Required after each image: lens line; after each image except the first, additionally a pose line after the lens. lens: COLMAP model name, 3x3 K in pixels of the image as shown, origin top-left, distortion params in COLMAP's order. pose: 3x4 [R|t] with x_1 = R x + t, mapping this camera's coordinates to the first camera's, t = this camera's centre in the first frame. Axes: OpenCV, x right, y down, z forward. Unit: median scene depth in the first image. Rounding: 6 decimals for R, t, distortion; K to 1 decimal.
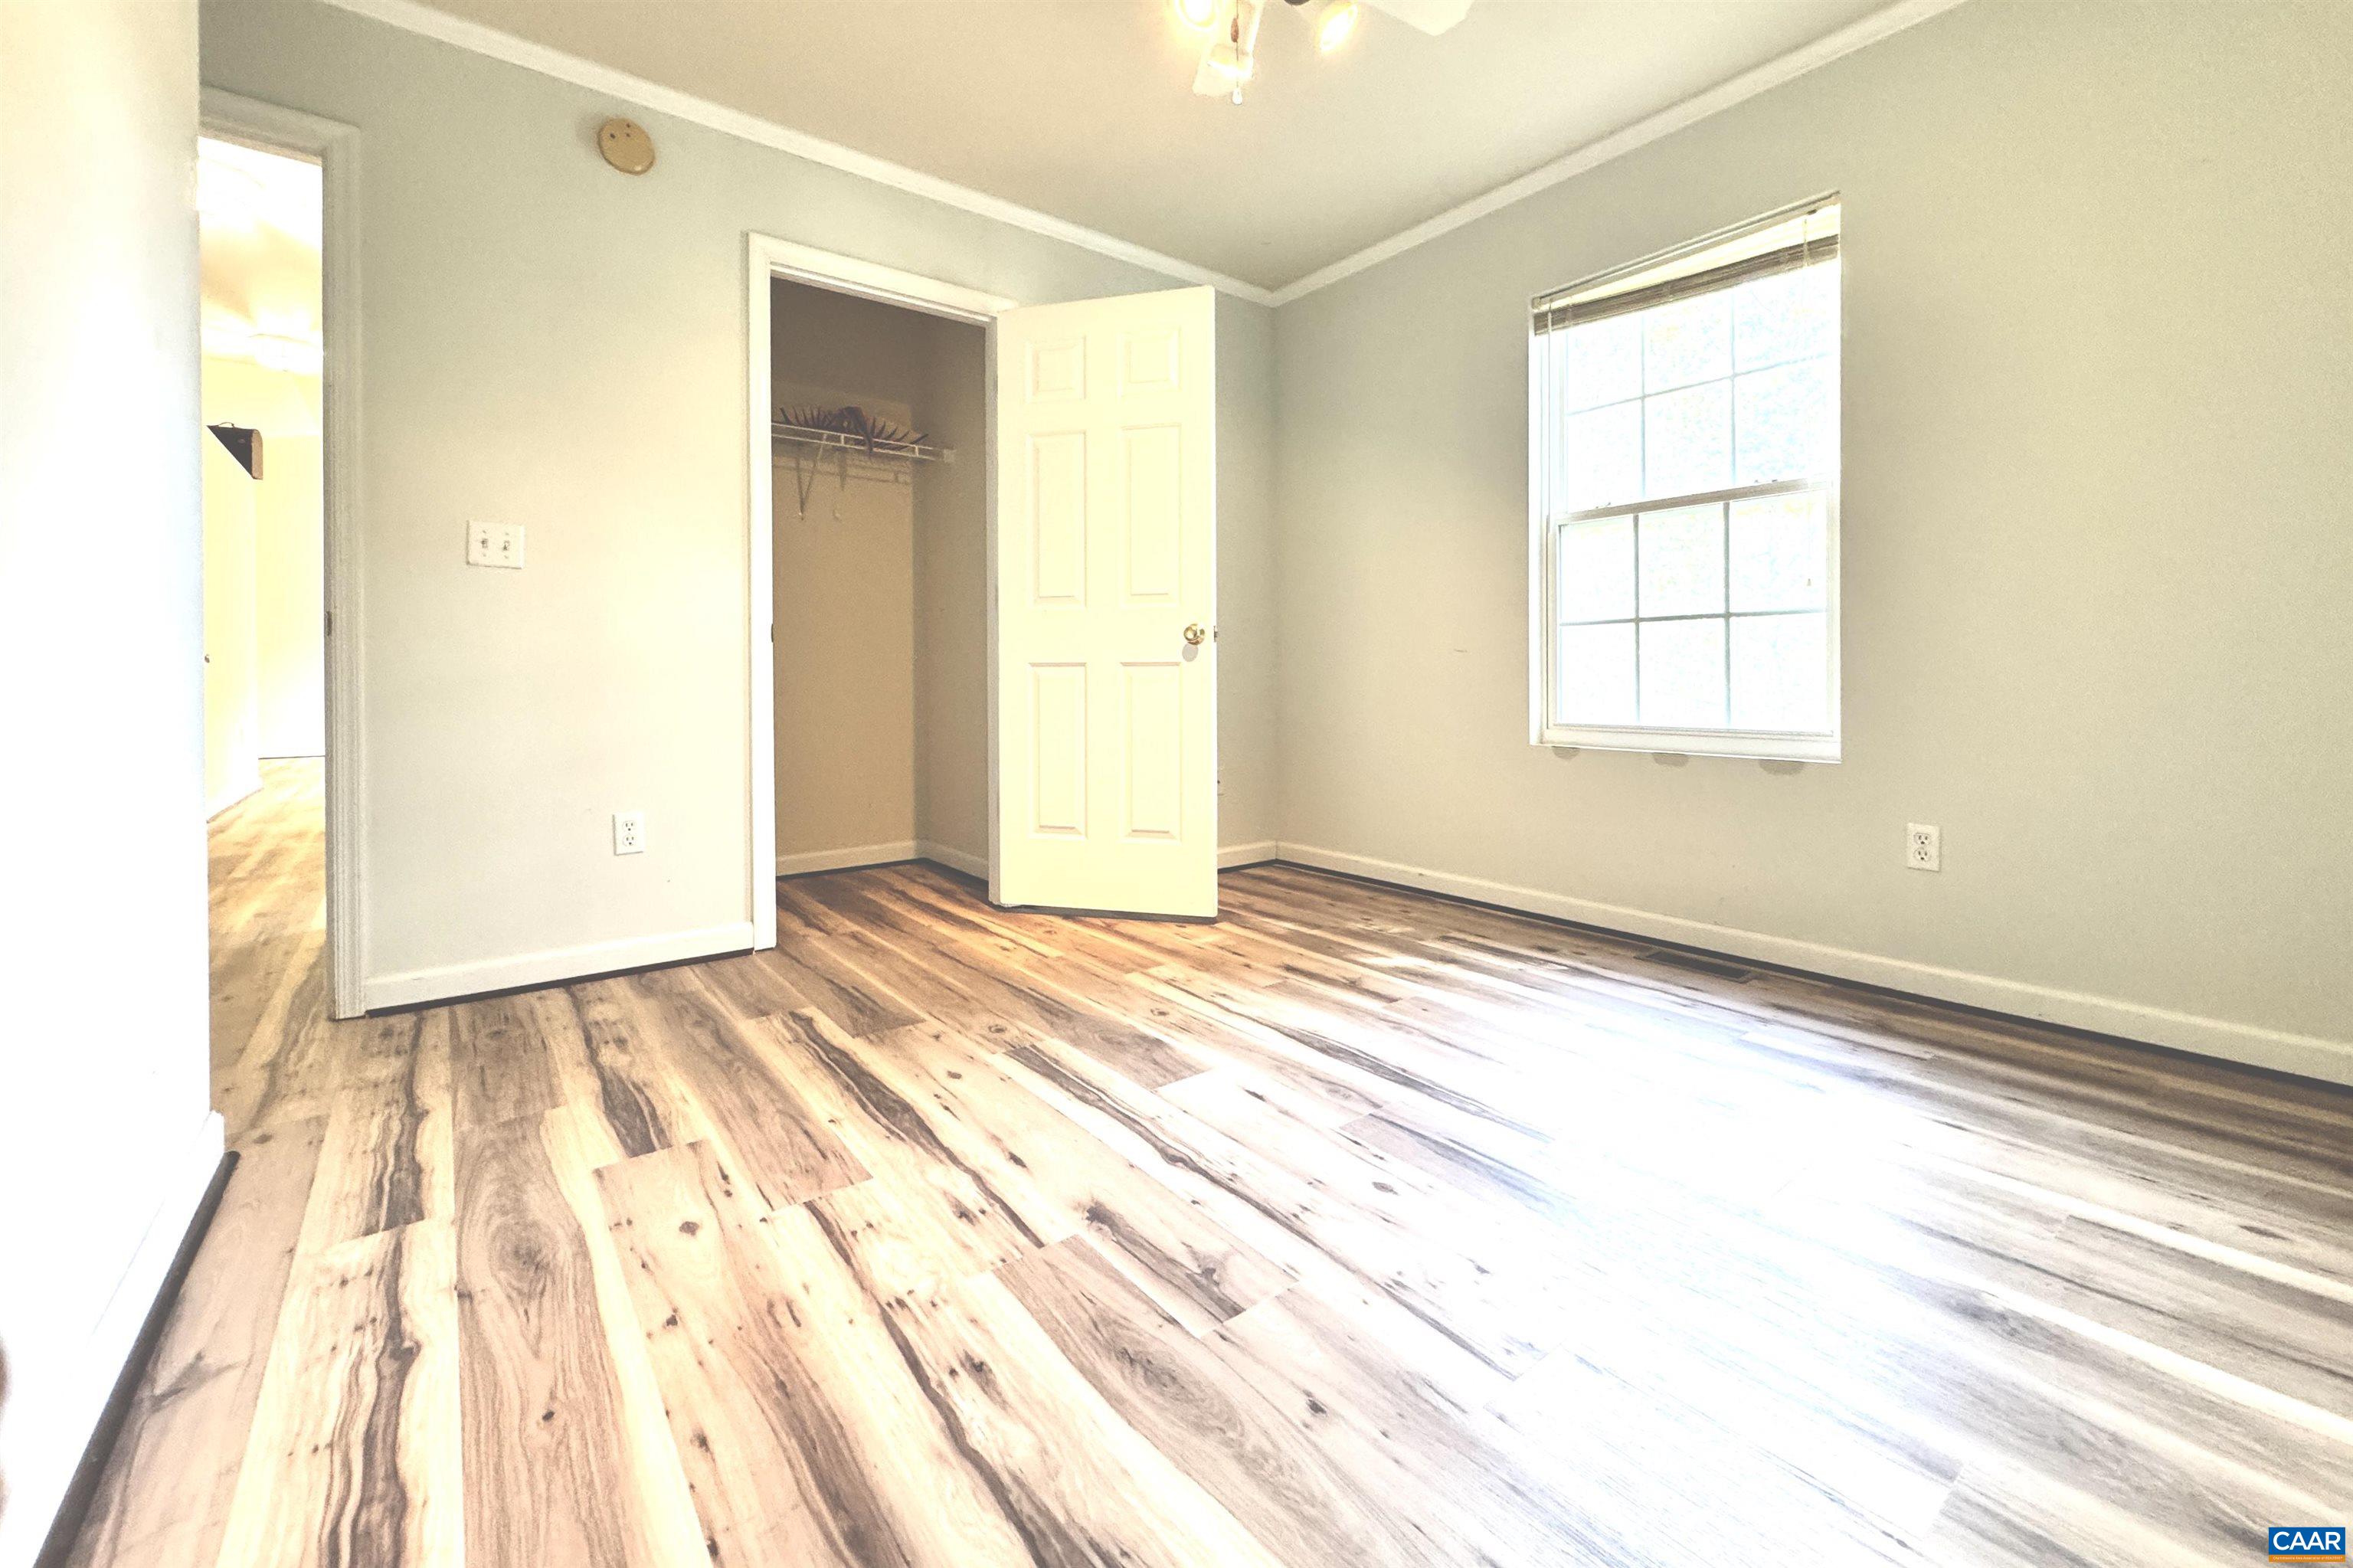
lens RADIAL K [[955.6, 0, 1174.6], [0, 955.6, 679.8], [0, 0, 1]] dist [-0.002168, 0.000767]
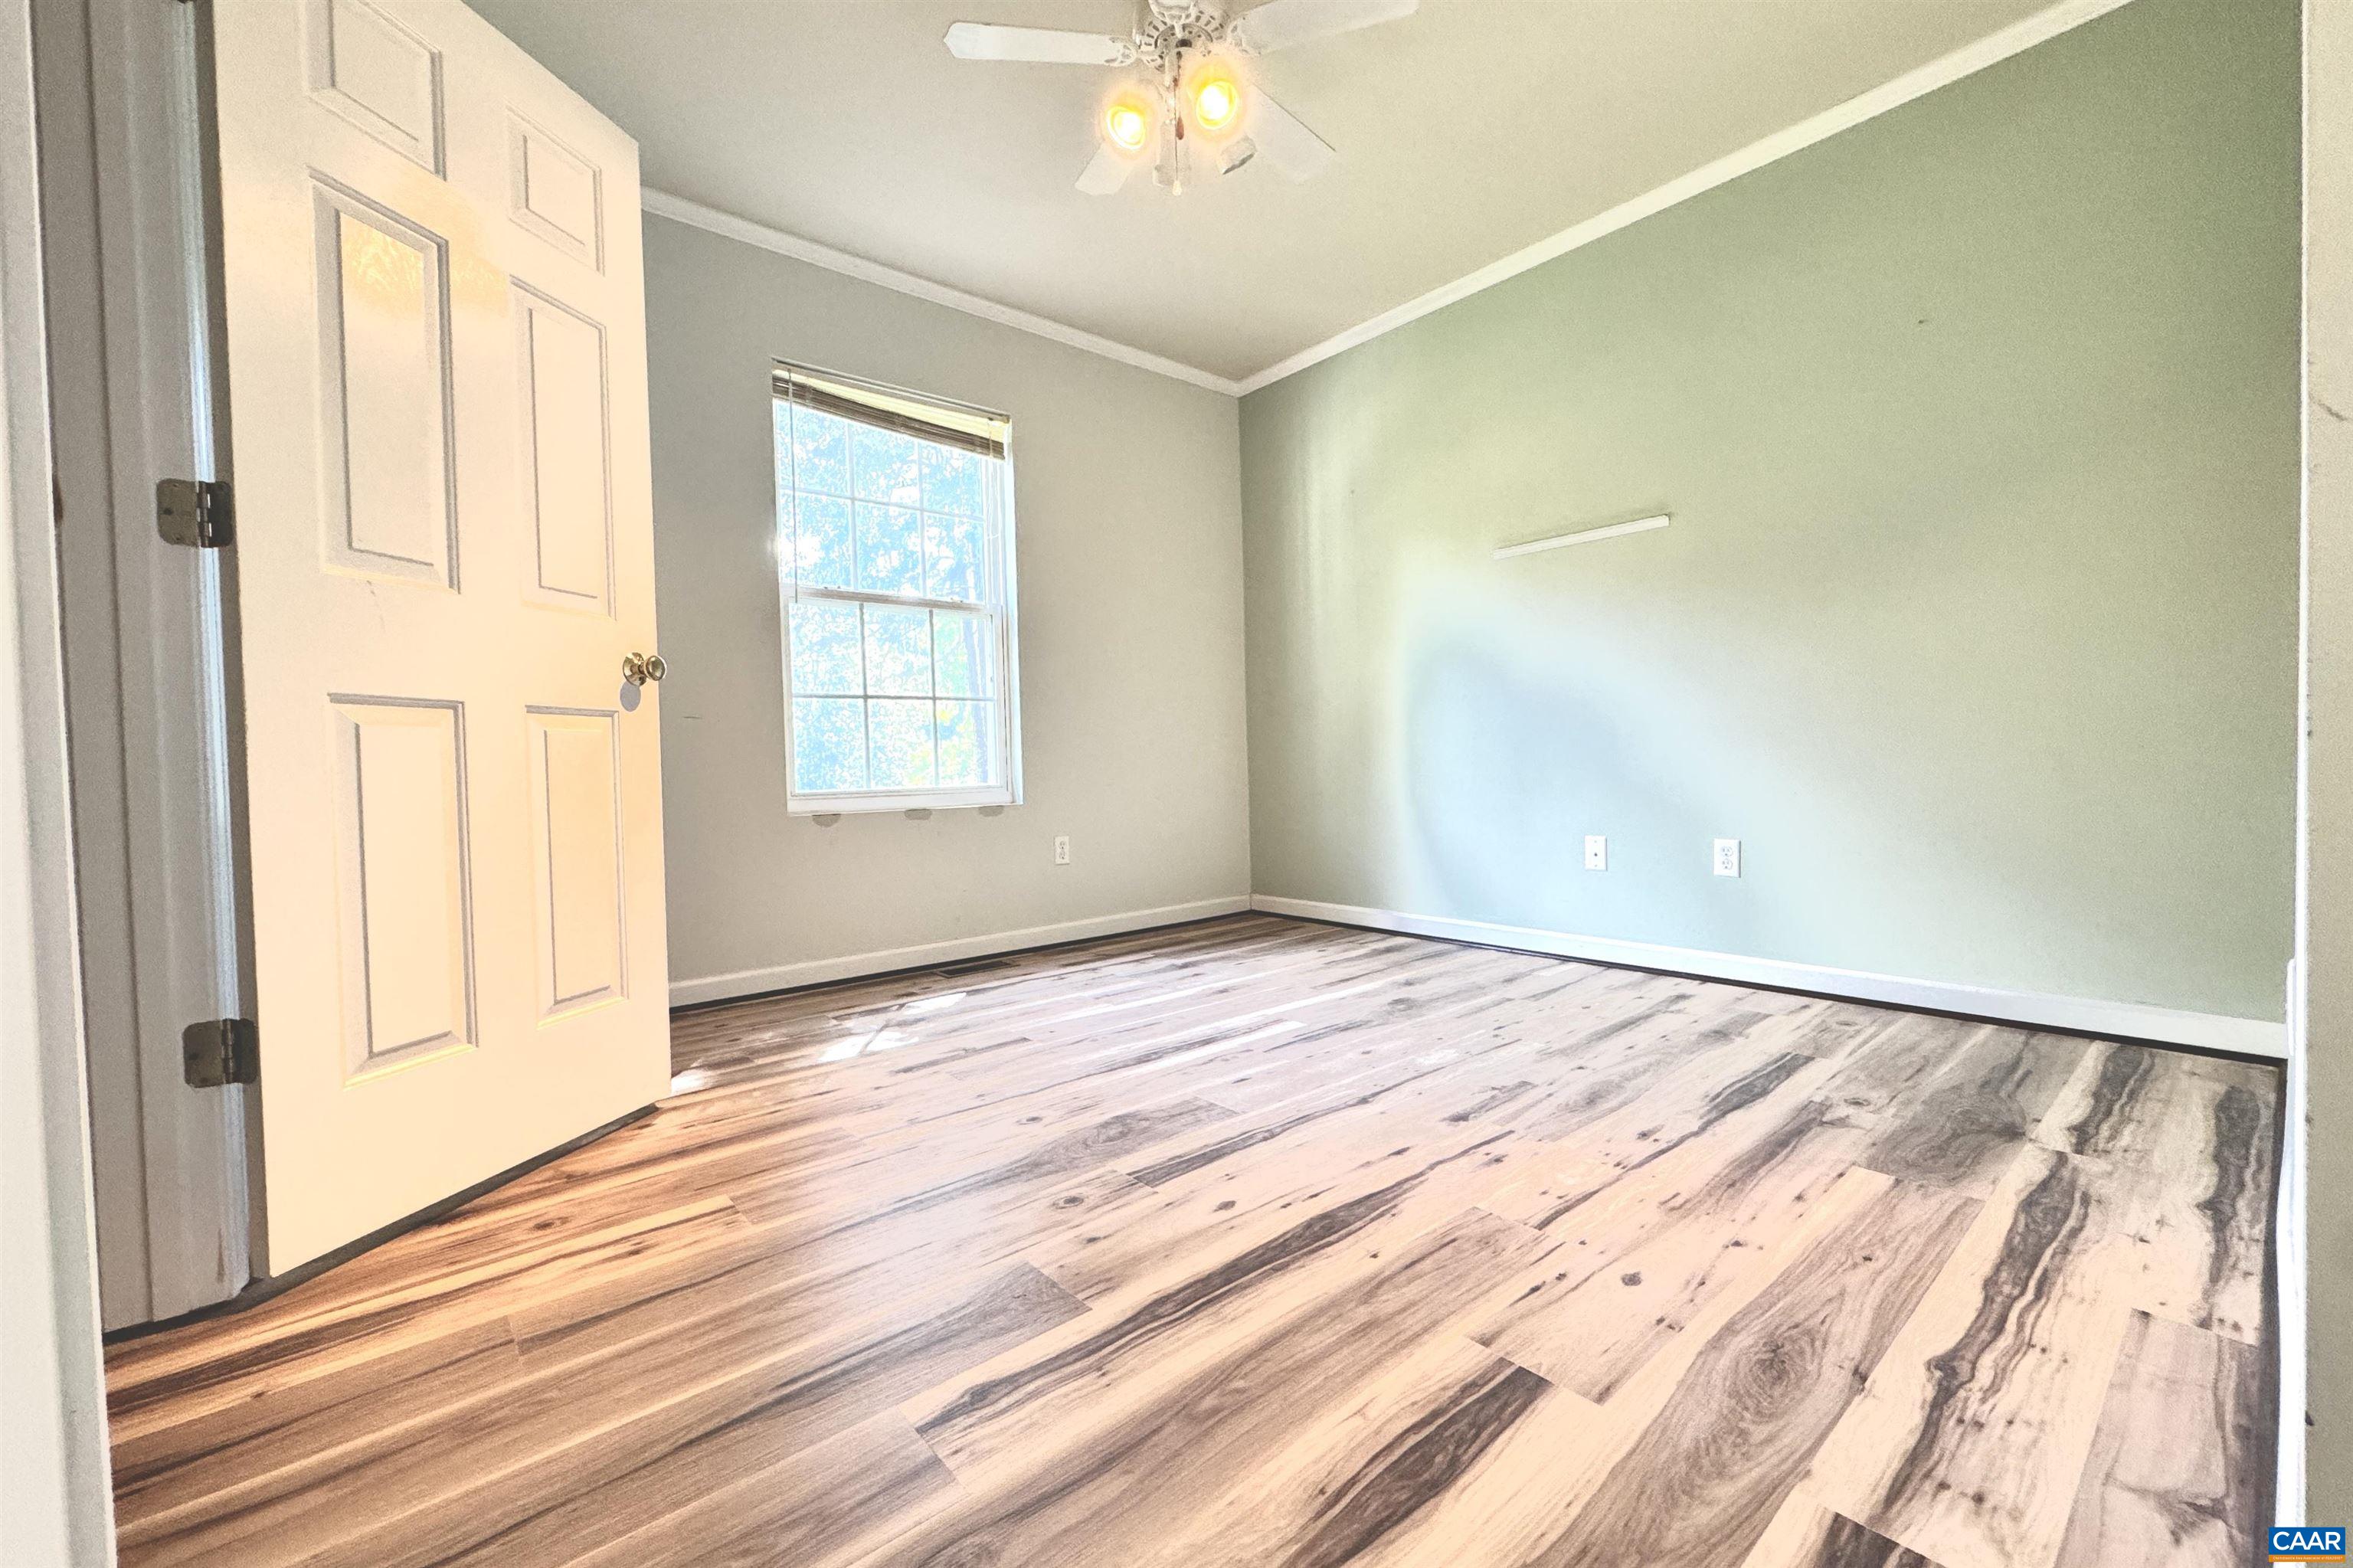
lens RADIAL K [[948.9, 0, 1182.8], [0, 948.9, 774.2], [0, 0, 1]] dist [-0.001594, 0.000391]
pose [[-0.047715, -0.008404, 0.998826, -1.396777], [0.027965, 0.999561, 0.009746, 0.060540], [-0.998469, 0.028397, -0.047459, 1.457287]]
